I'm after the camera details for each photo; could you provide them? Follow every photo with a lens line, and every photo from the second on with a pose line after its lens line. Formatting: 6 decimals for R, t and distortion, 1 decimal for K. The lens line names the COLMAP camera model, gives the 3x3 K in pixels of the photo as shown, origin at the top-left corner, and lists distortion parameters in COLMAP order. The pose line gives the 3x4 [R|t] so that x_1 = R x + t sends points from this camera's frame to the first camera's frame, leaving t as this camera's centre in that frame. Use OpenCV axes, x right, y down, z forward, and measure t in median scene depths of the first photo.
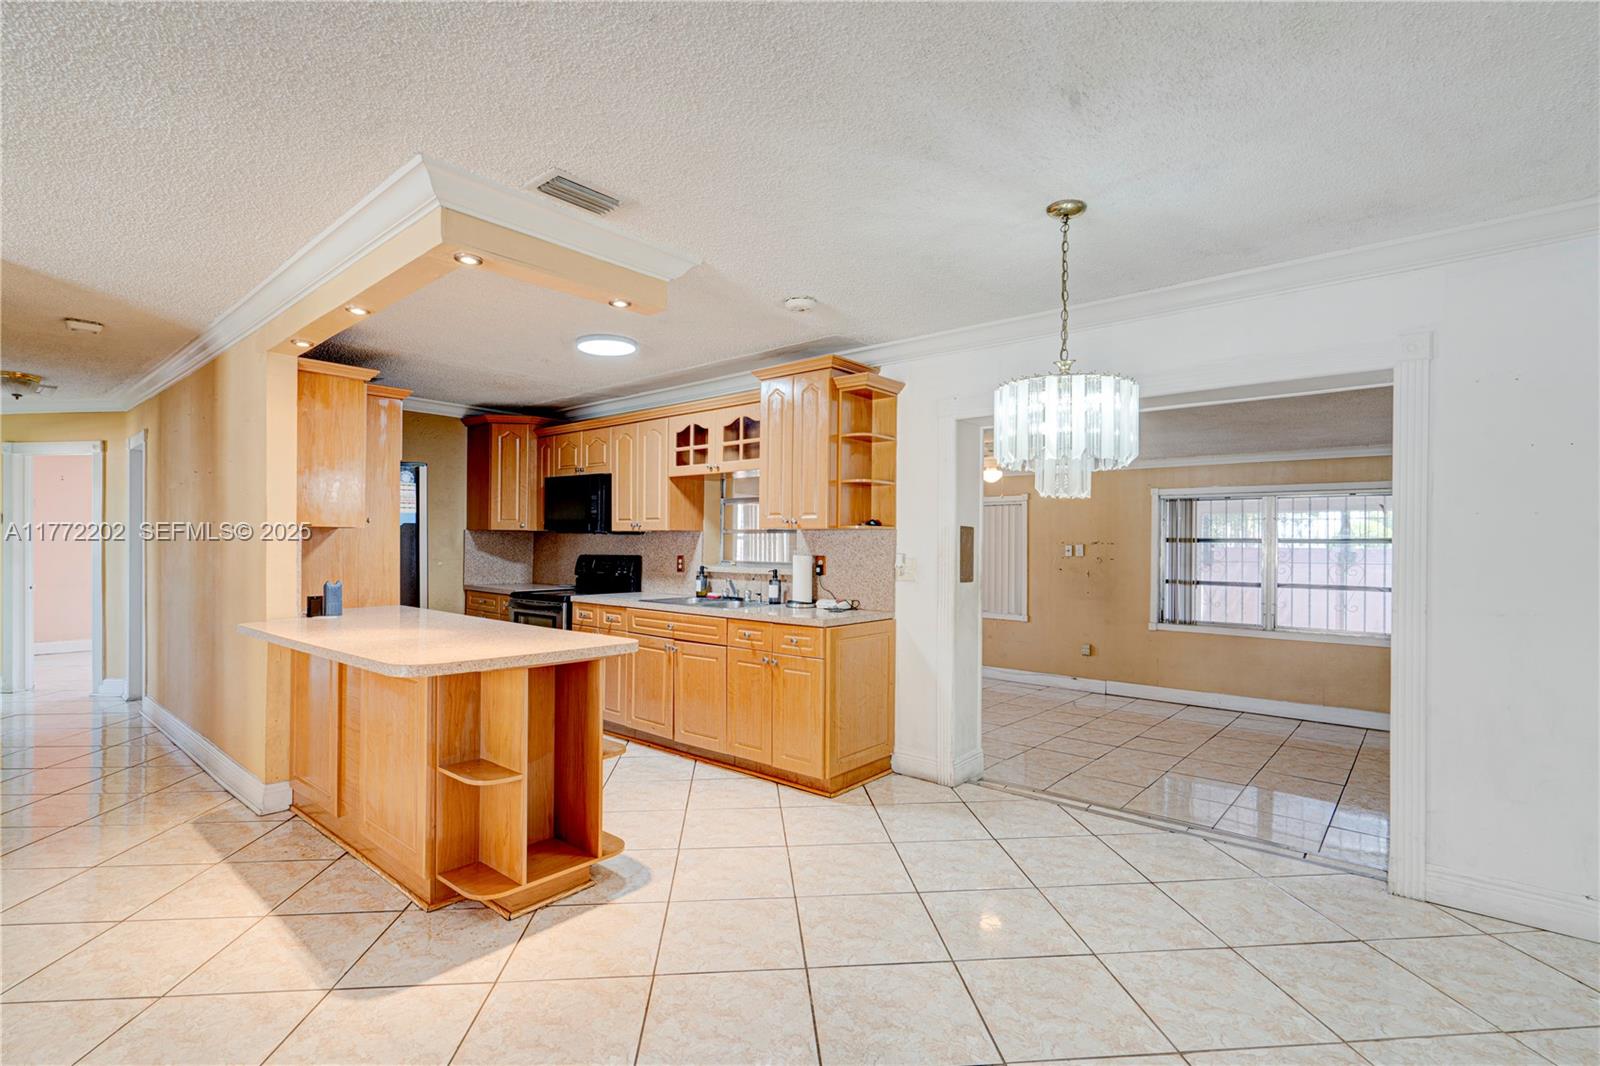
lens RADIAL K [[736.0, 0, 846.8], [0, 736.0, 538.3], [0, 0, 1]] dist [0.000967, 0.000453]
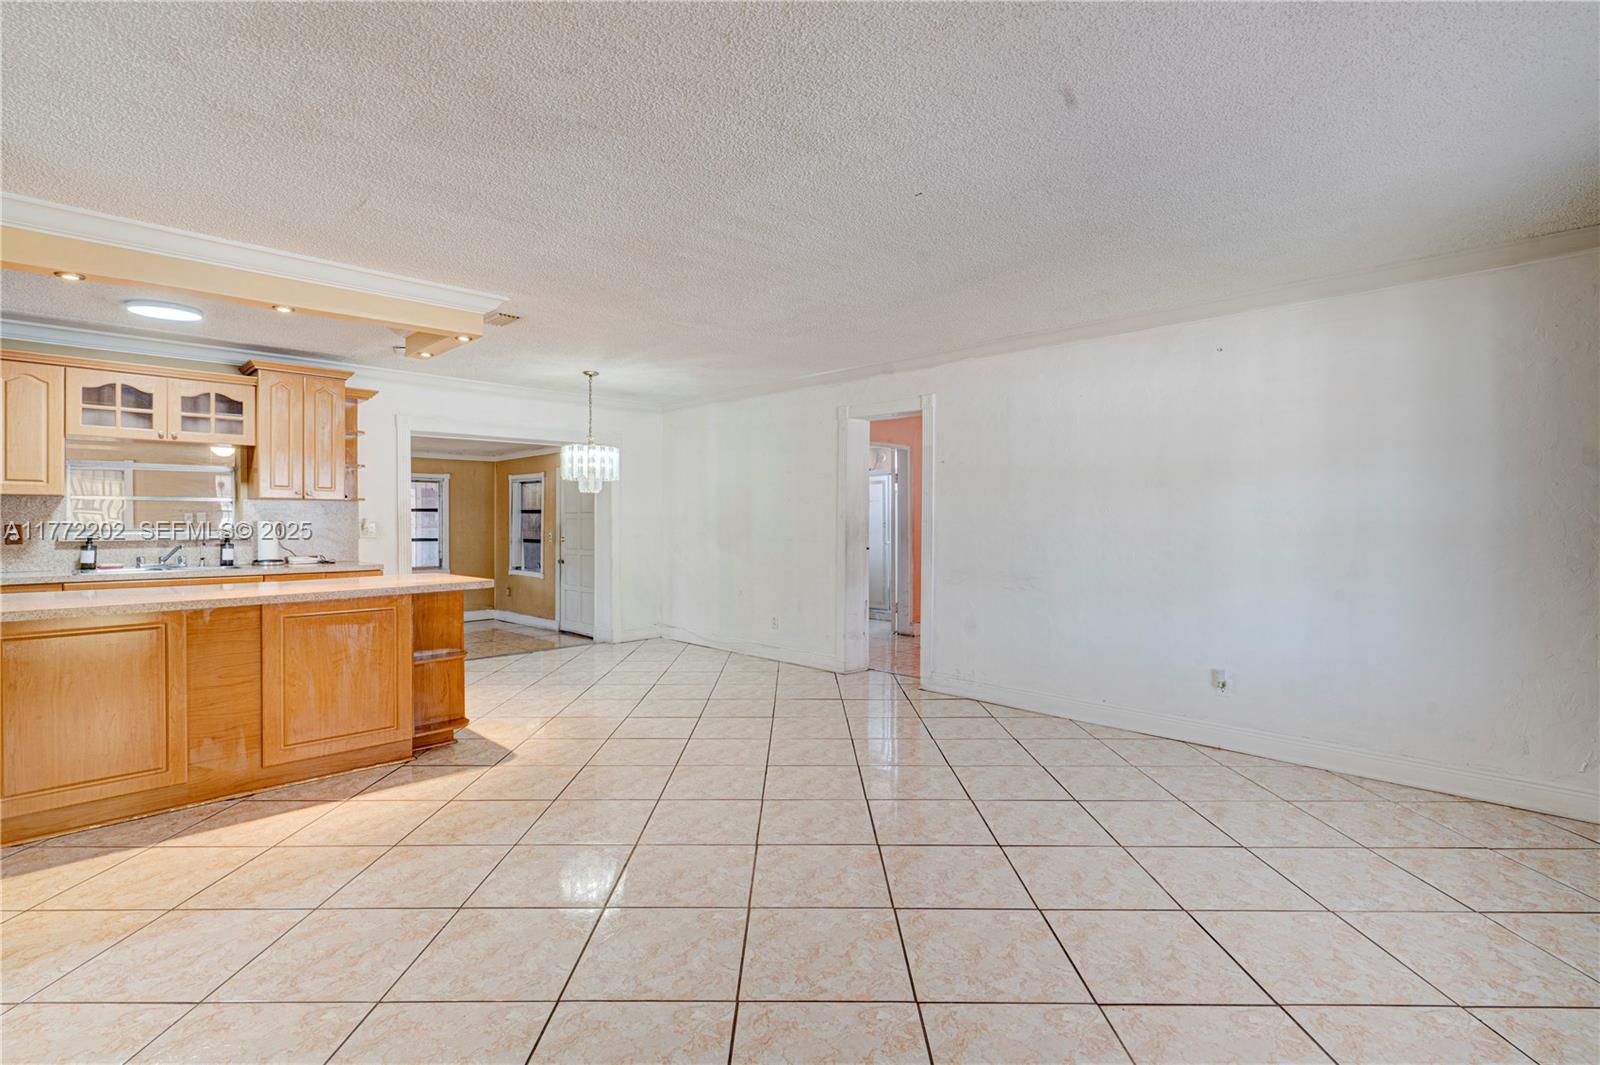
lens RADIAL K [[737.1, 0, 762.1], [0, 737.1, 520.3], [0, 0, 1]] dist [0.000045, 0.000027]
pose [[0.115695, -0.008444, 0.993249, -1.055754], [-0.007806, 0.999925, 0.009410, 0.004556], [-0.993254, -0.008842, 0.115621, 0.075187]]
